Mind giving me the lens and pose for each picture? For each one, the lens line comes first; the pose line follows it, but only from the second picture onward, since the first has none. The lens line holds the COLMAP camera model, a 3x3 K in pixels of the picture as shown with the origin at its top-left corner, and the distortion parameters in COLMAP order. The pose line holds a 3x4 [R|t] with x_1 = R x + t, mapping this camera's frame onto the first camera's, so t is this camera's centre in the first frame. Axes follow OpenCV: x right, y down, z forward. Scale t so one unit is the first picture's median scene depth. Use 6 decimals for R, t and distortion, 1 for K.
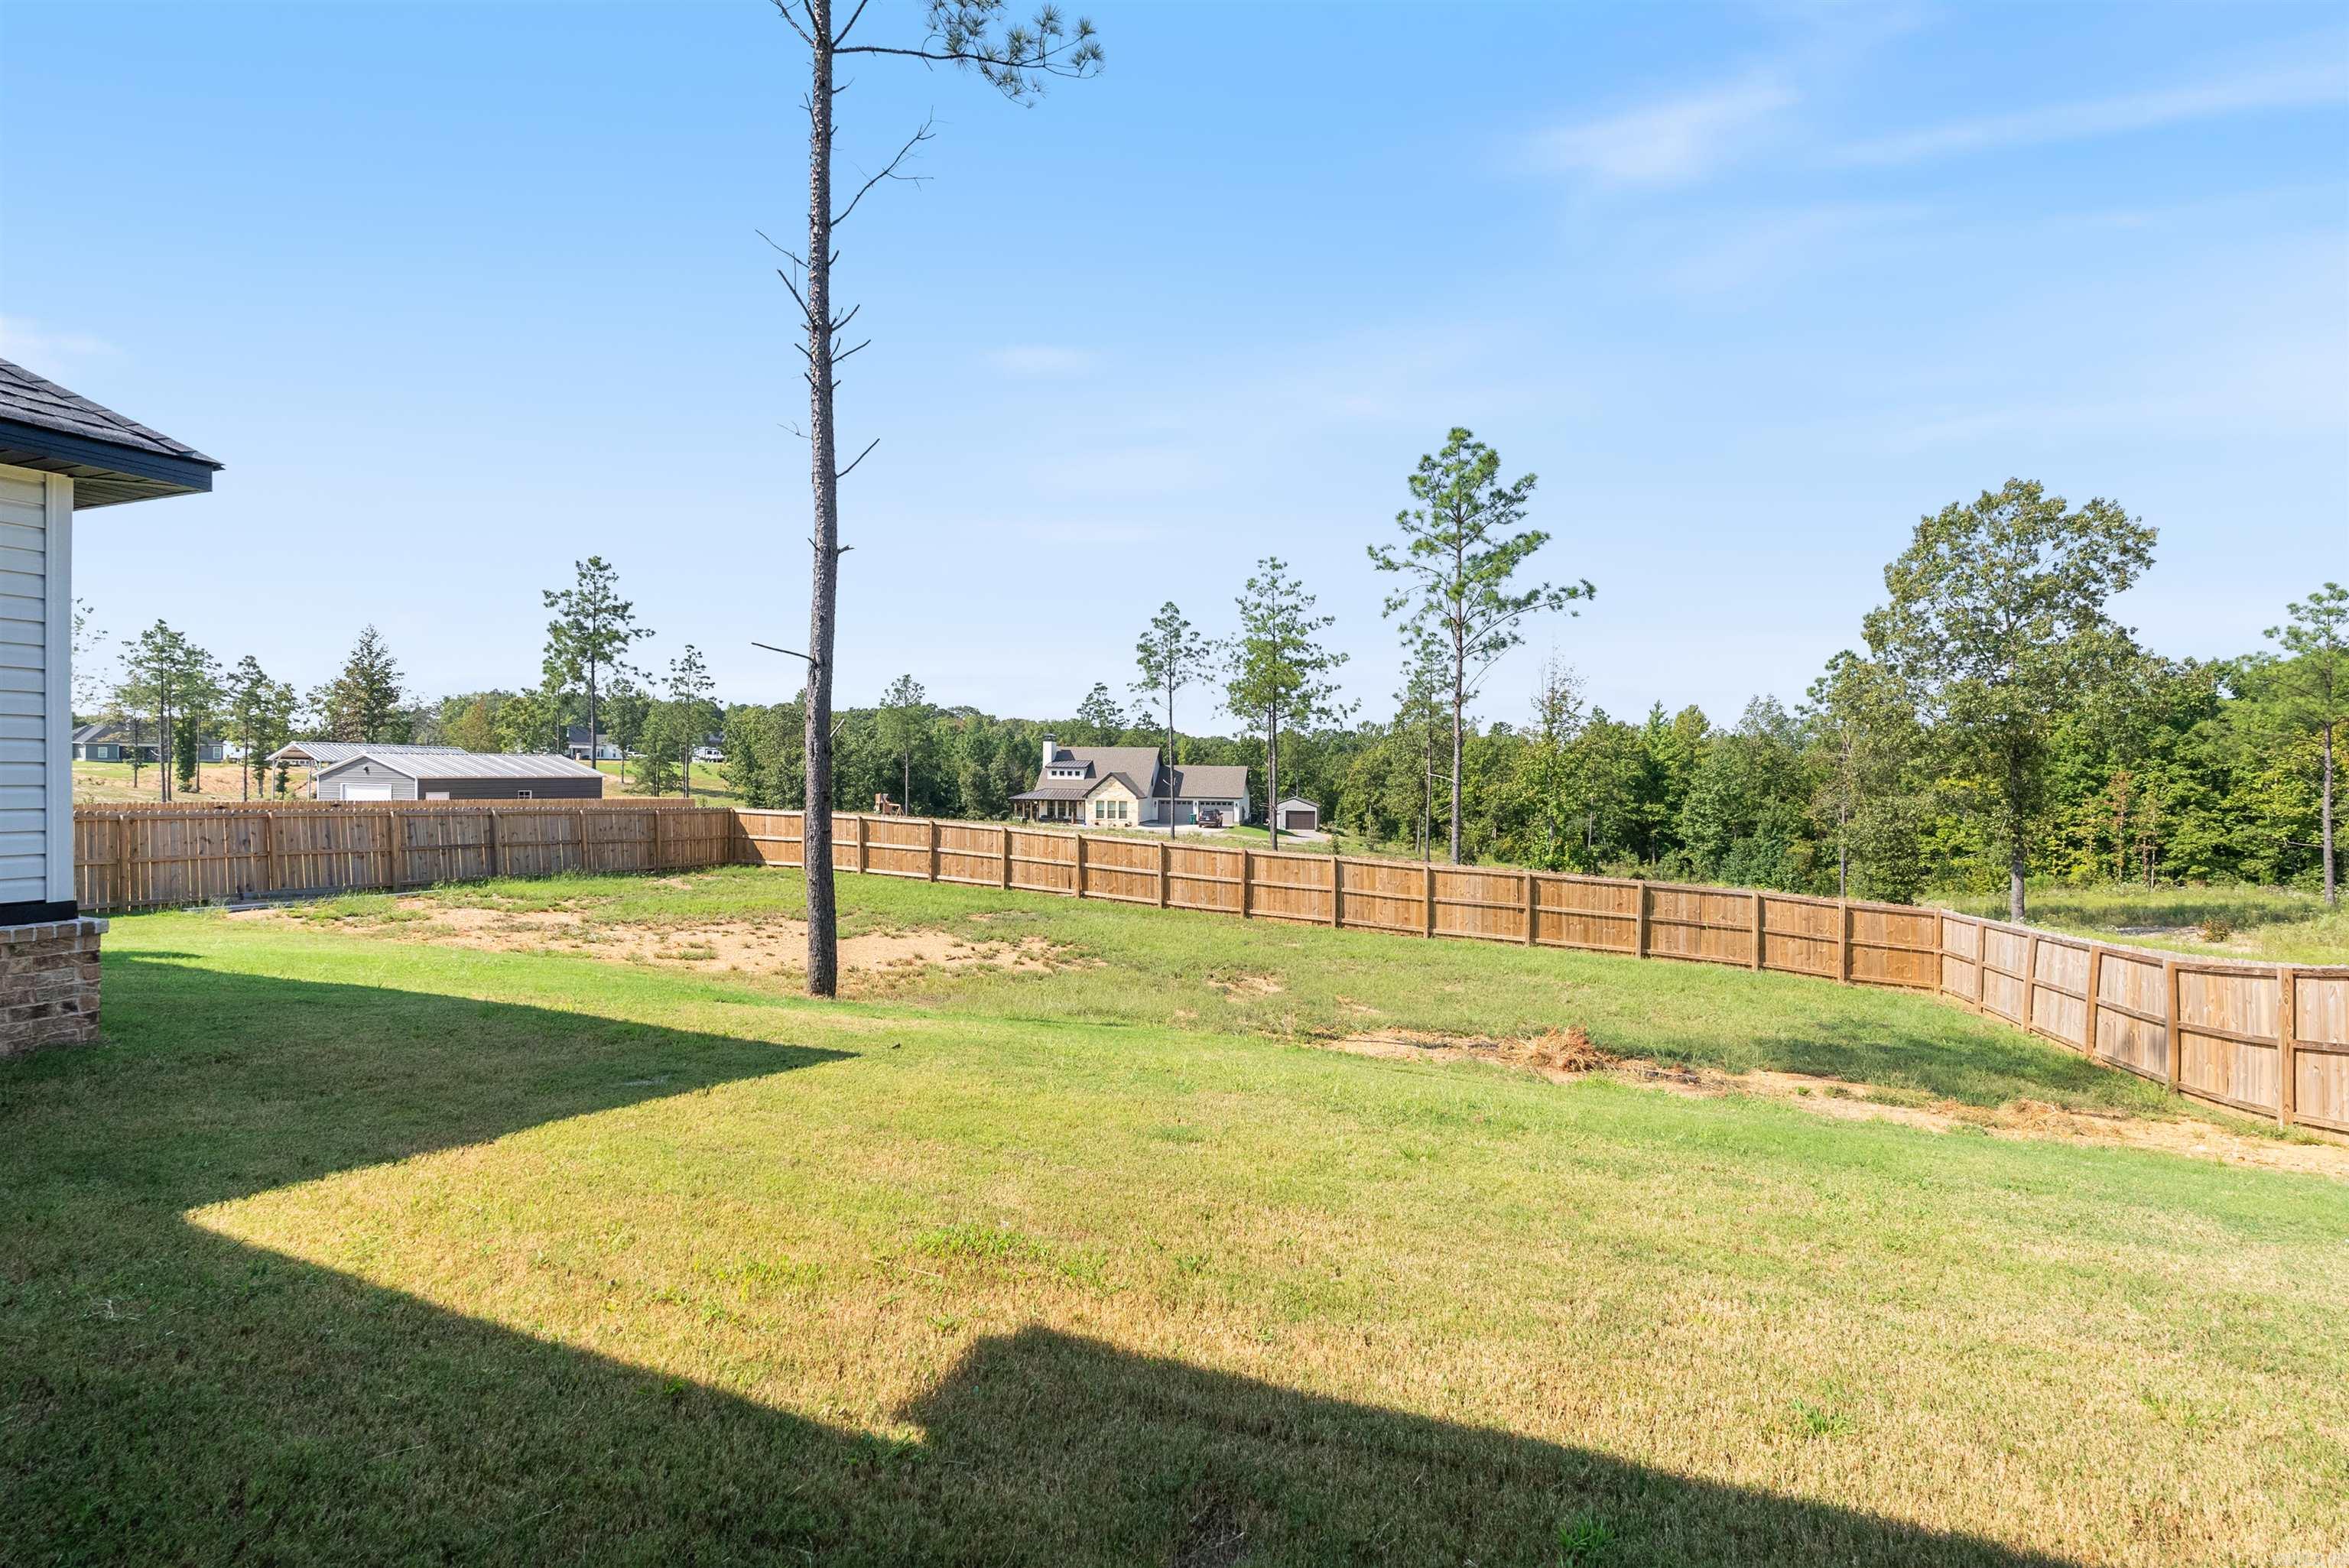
lens RADIAL K [[1041.5, 0, 1171.9], [0, 1041.5, 775.9], [0, 0, 1]] dist [-0.007376, 0.001280]
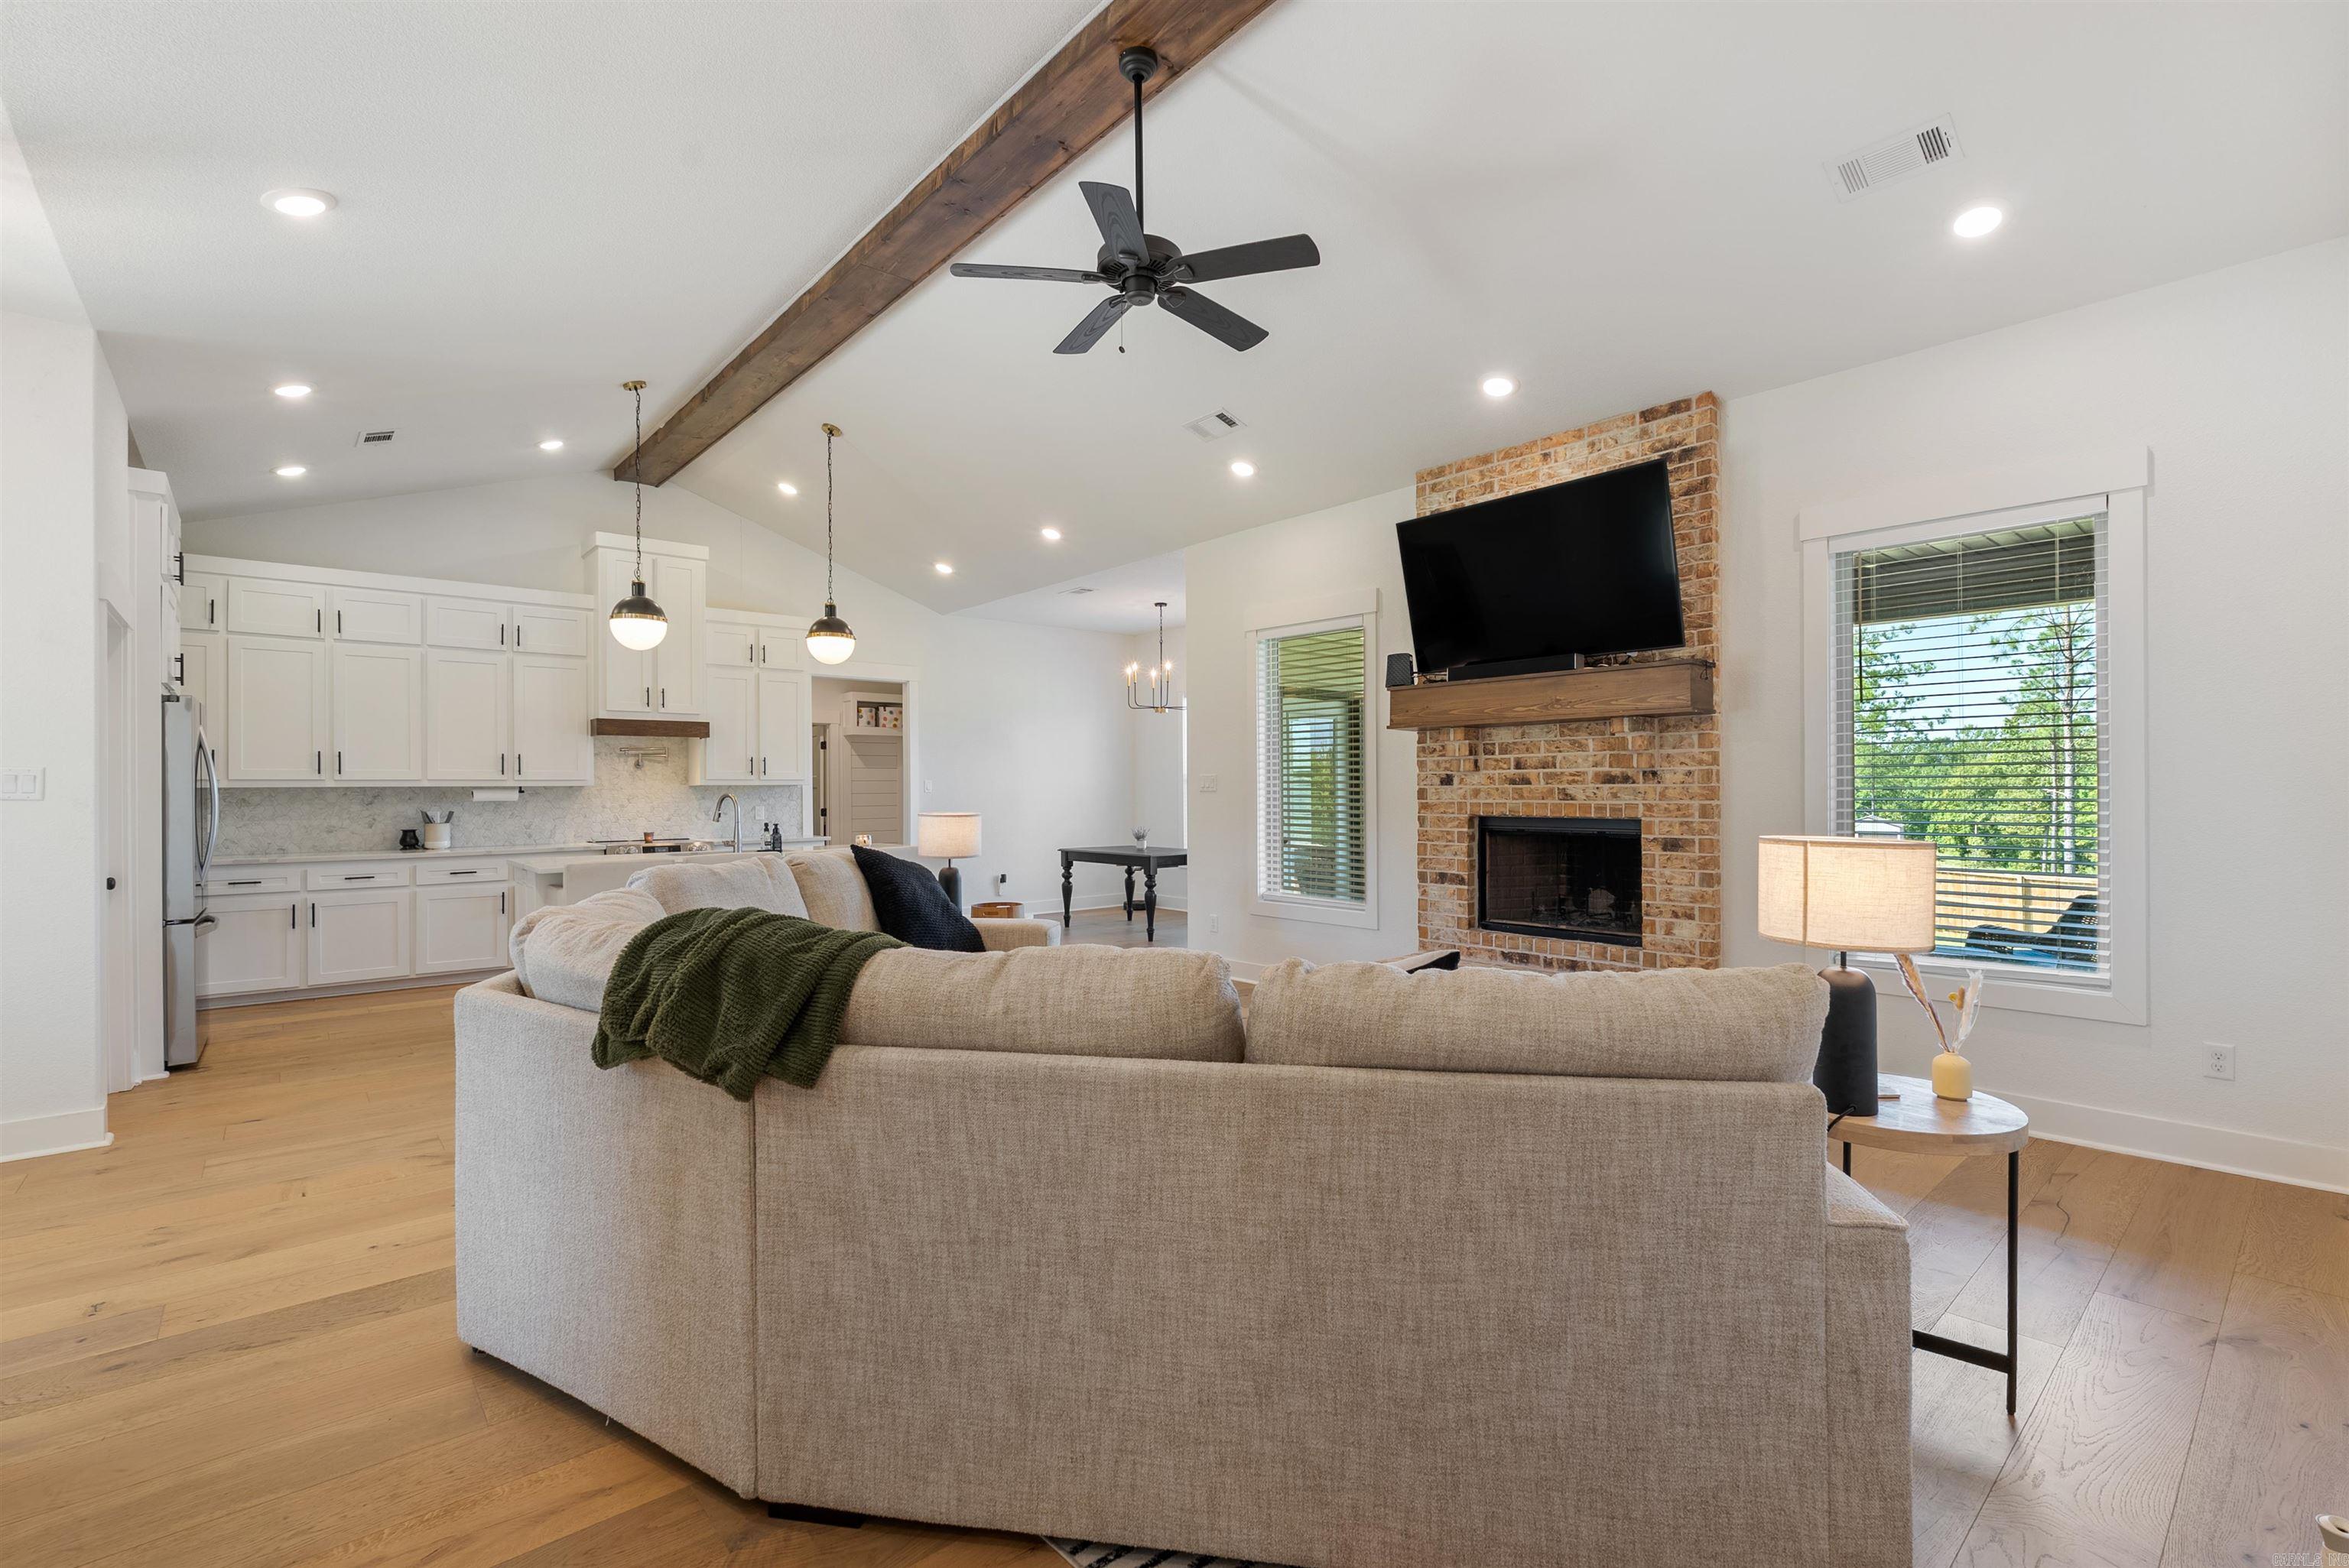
lens RADIAL K [[1041.5, 0, 1170.7], [0, 1041.5, 787.5], [0, 0, 1]] dist [-0.007376, 0.001280]
pose [[0.889351, -0.022623, -0.456665, -0.026846], [0.016897, 0.999719, -0.016618, 0.001201], [0.456913, 0.007063, 0.889483, -0.219195]]
